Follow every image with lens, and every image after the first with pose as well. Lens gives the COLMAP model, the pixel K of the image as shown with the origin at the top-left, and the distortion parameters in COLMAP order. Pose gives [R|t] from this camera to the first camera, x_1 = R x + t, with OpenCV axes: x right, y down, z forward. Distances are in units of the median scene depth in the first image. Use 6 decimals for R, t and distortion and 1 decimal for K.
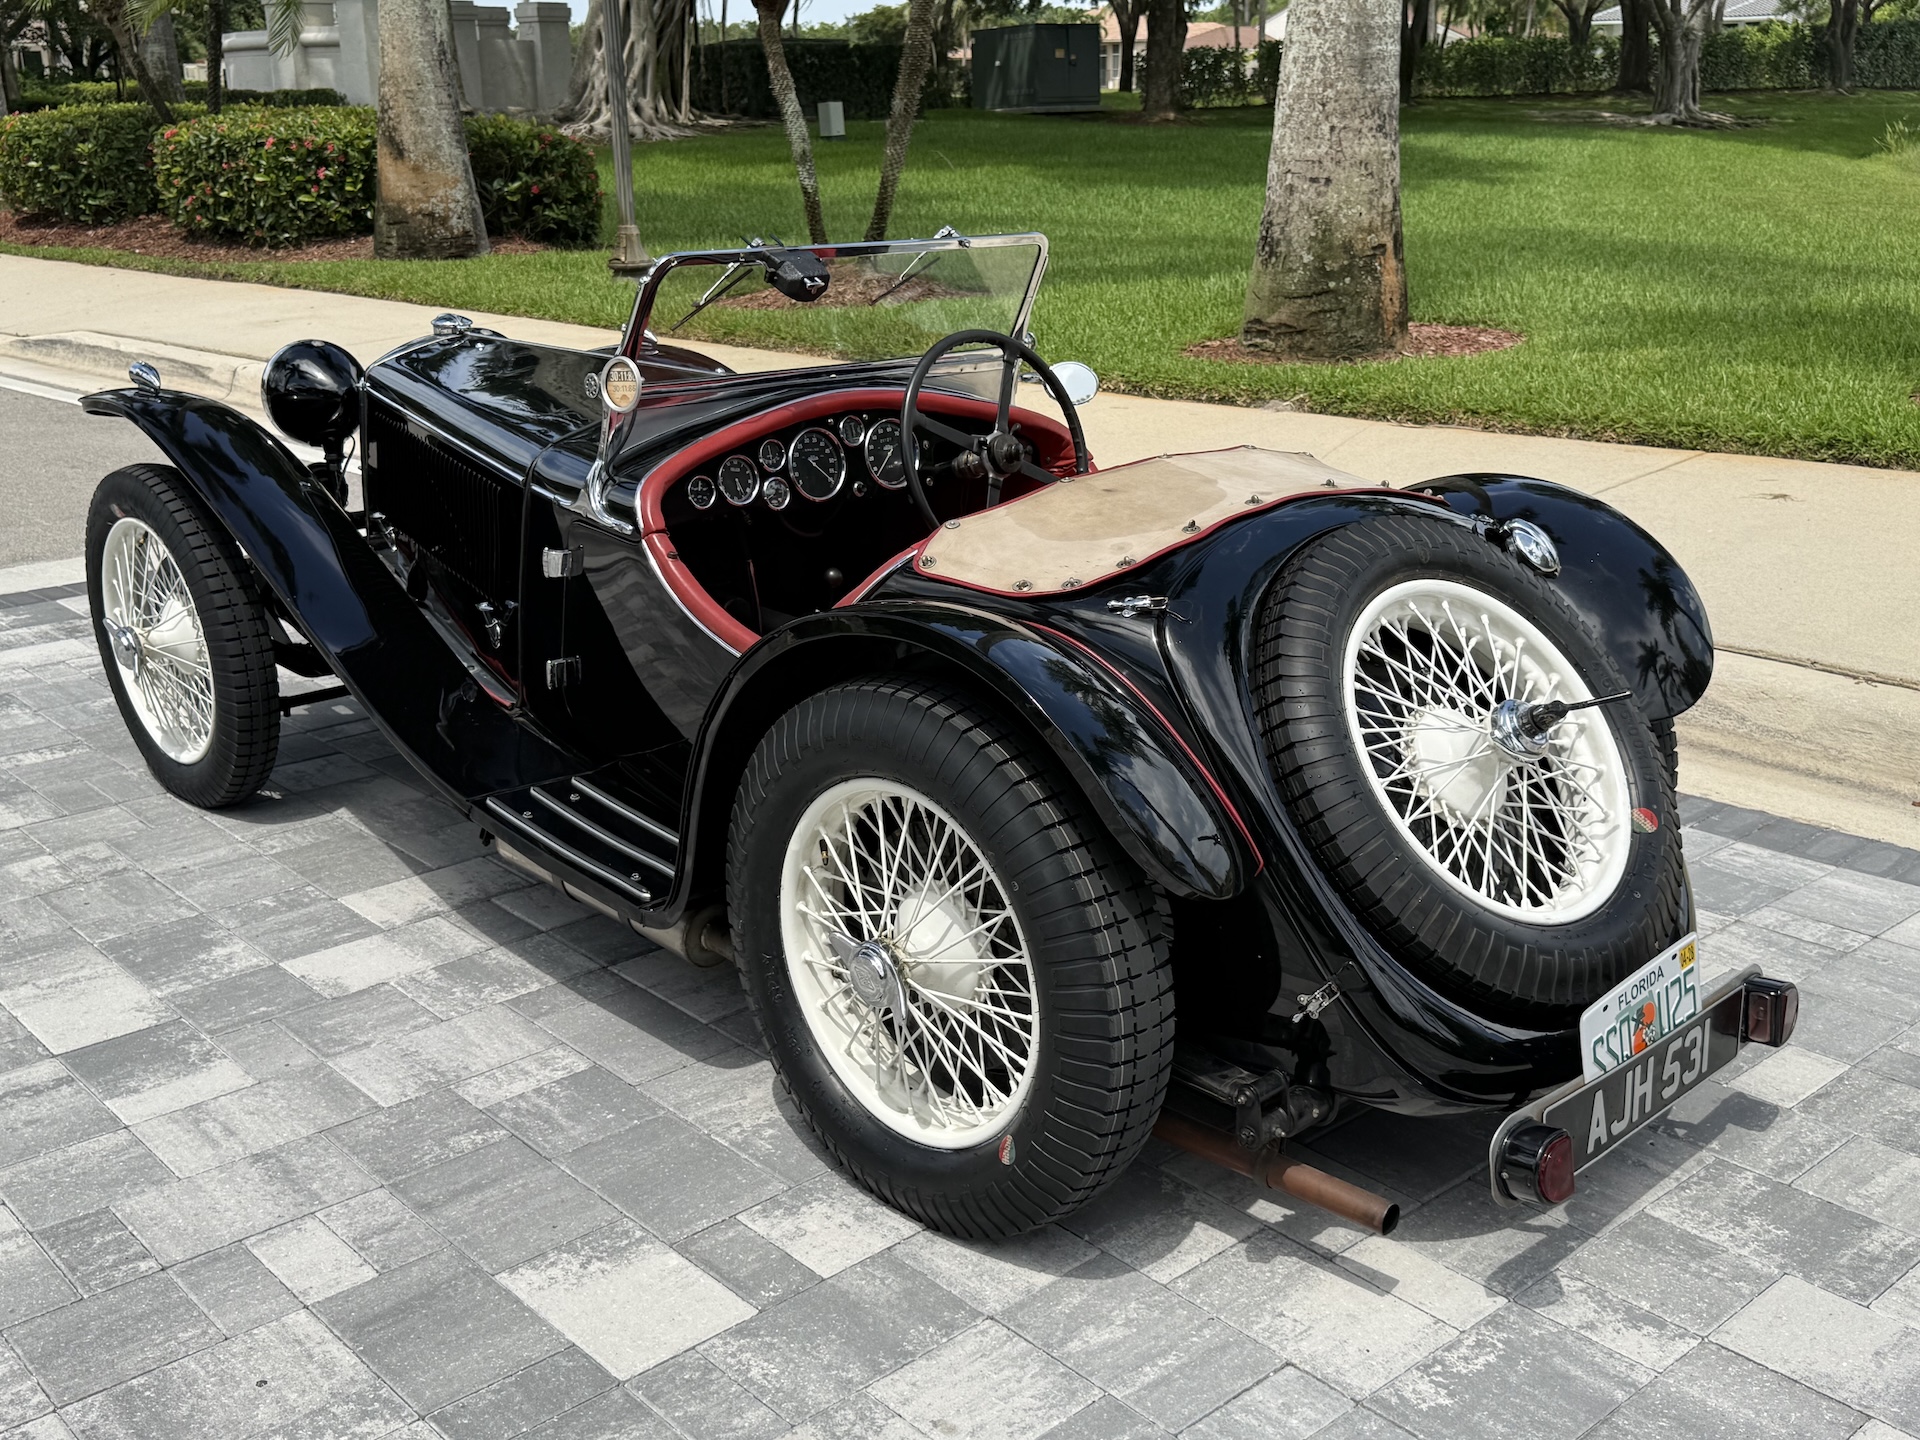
lens RADIAL K [[1973.7, 0, 952.0], [0, 1973.7, 734.8], [0, 0, 1]] dist [0.042875, 0.000000]
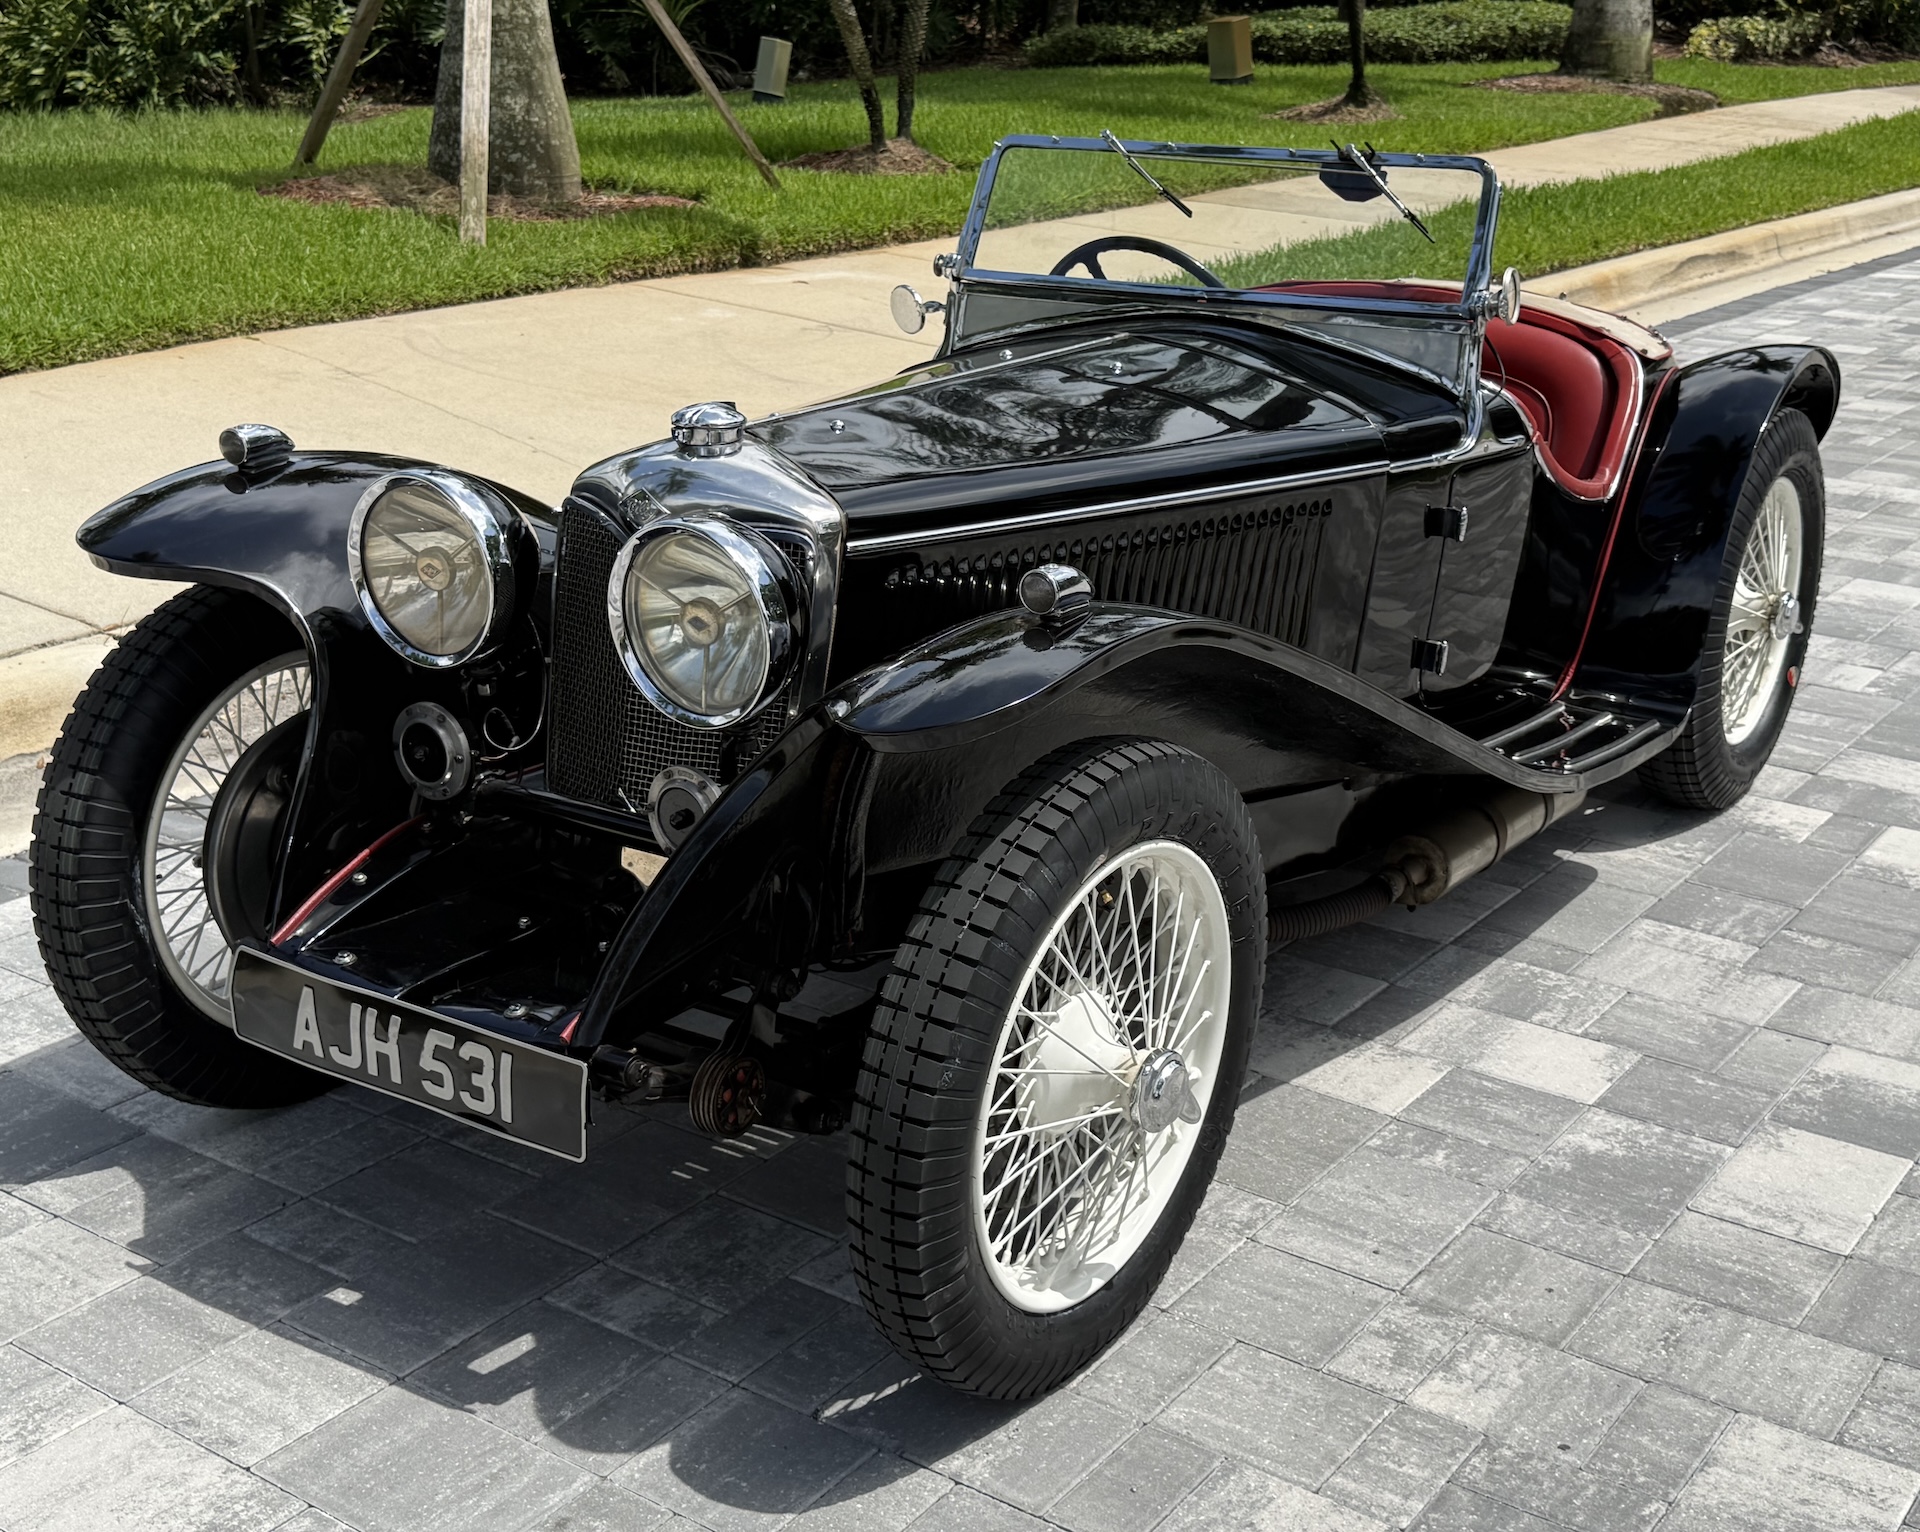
lens RADIAL K [[2403.4, 0, 1040.9], [0, 2403.4, 806.5], [0, 0, 1]] dist [0.082425, 0.000000]
pose [[-0.242755, -0.322033, 0.915076, -1.155612], [0.282629, 0.878893, 0.384276, -0.431294], [-0.928004, 0.351912, -0.122339, 1.309389]]
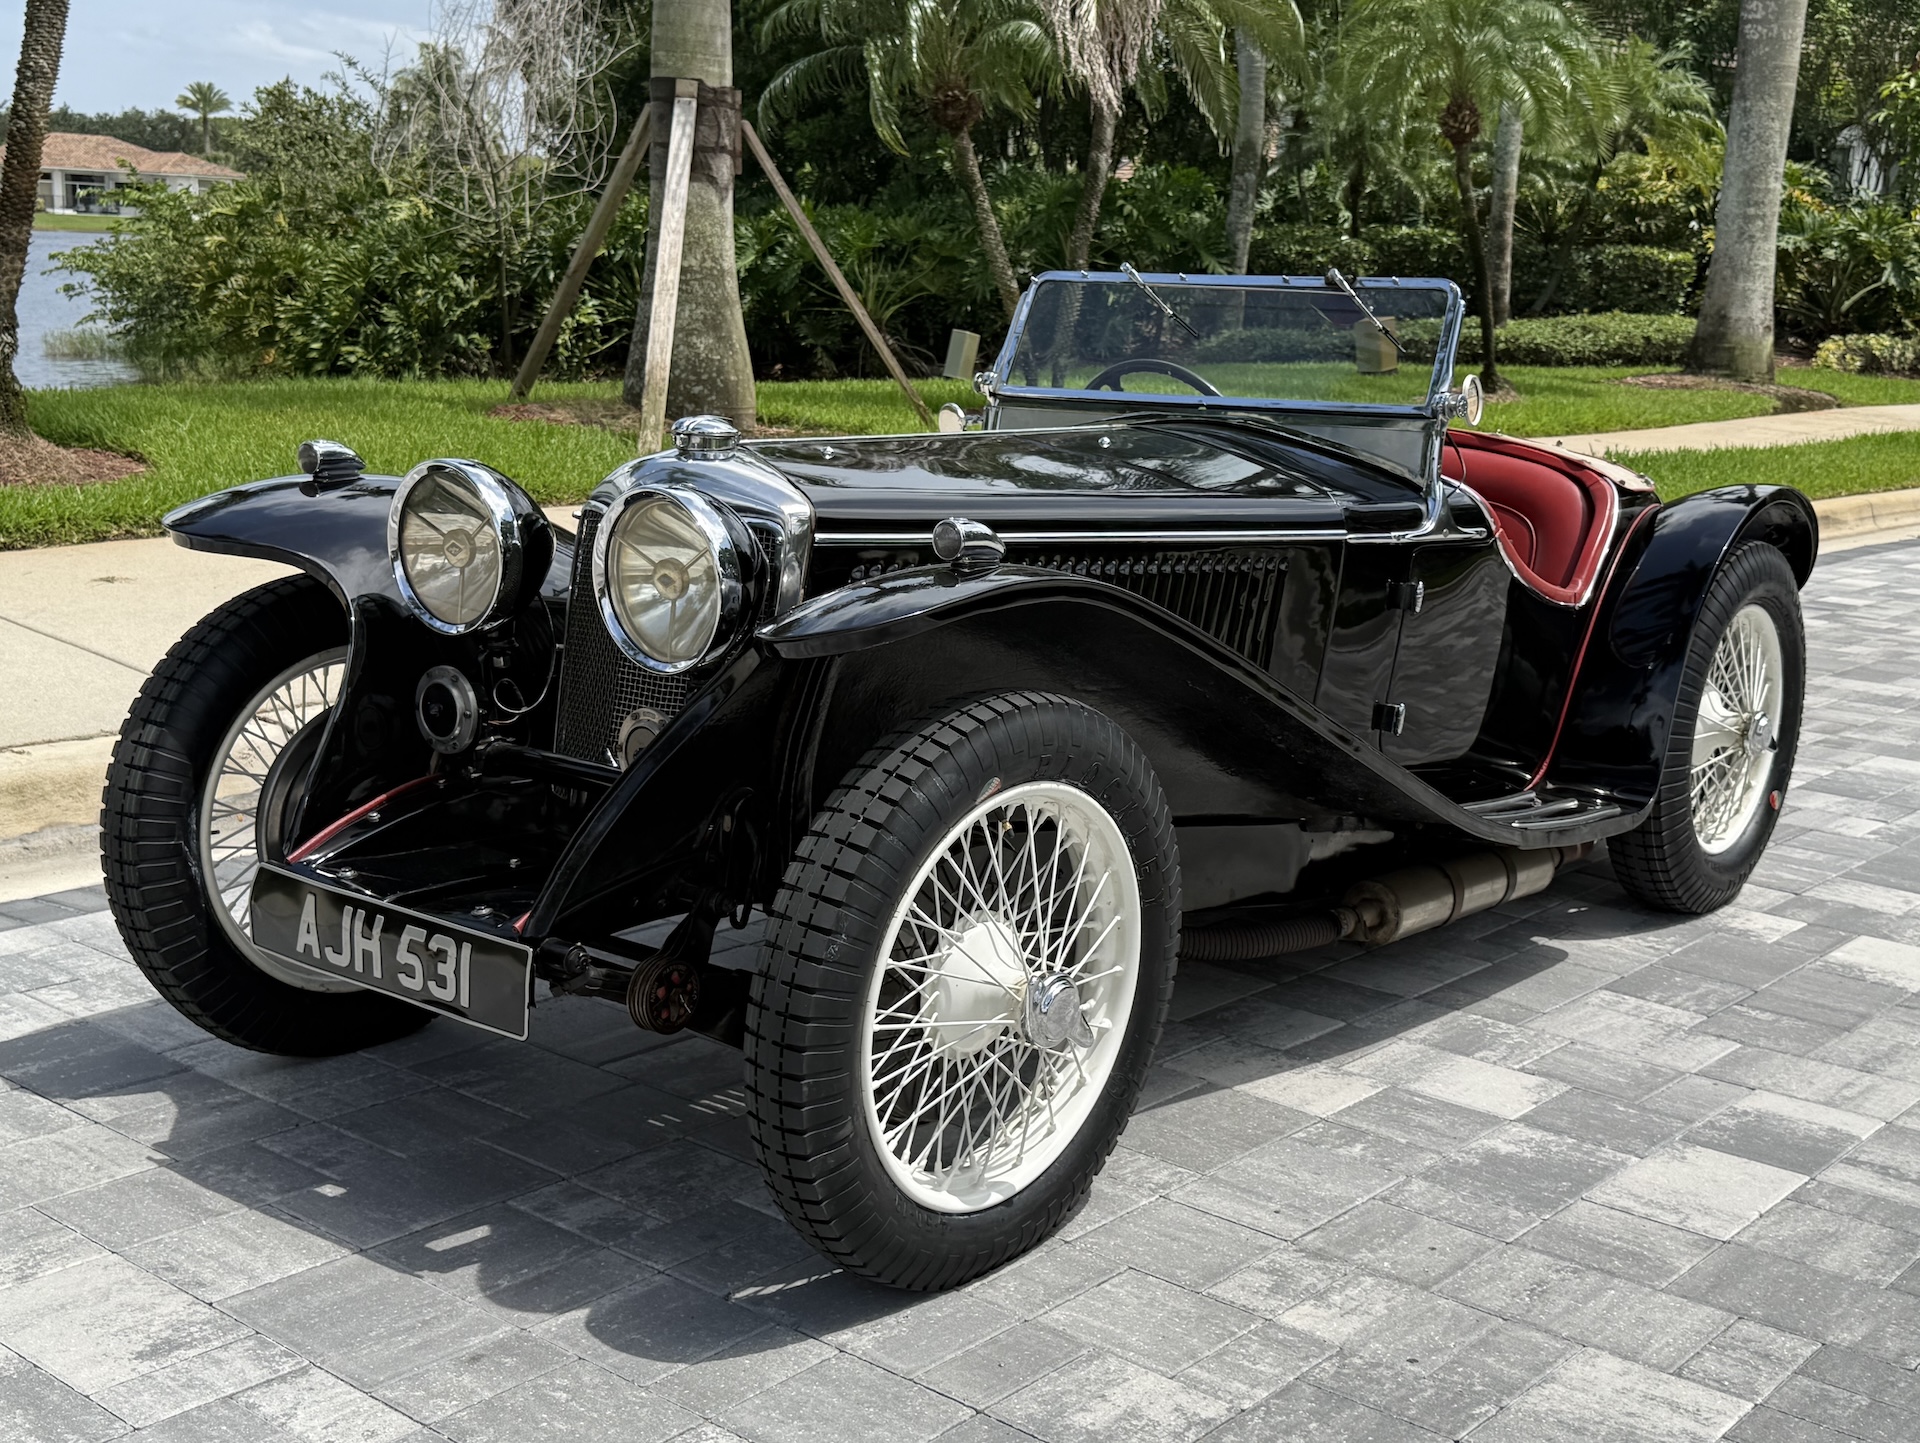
lens RADIAL K [[2274.4, 0, 1044.9], [0, 2274.4, 811.3], [0, 0, 1]] dist [0.085397, 0.000000]
pose [[-0.161173, -0.222261, 0.961573, -1.241888], [0.268462, 0.927699, 0.259429, -0.319803], [-0.949711, 0.299959, -0.089851, 1.265860]]
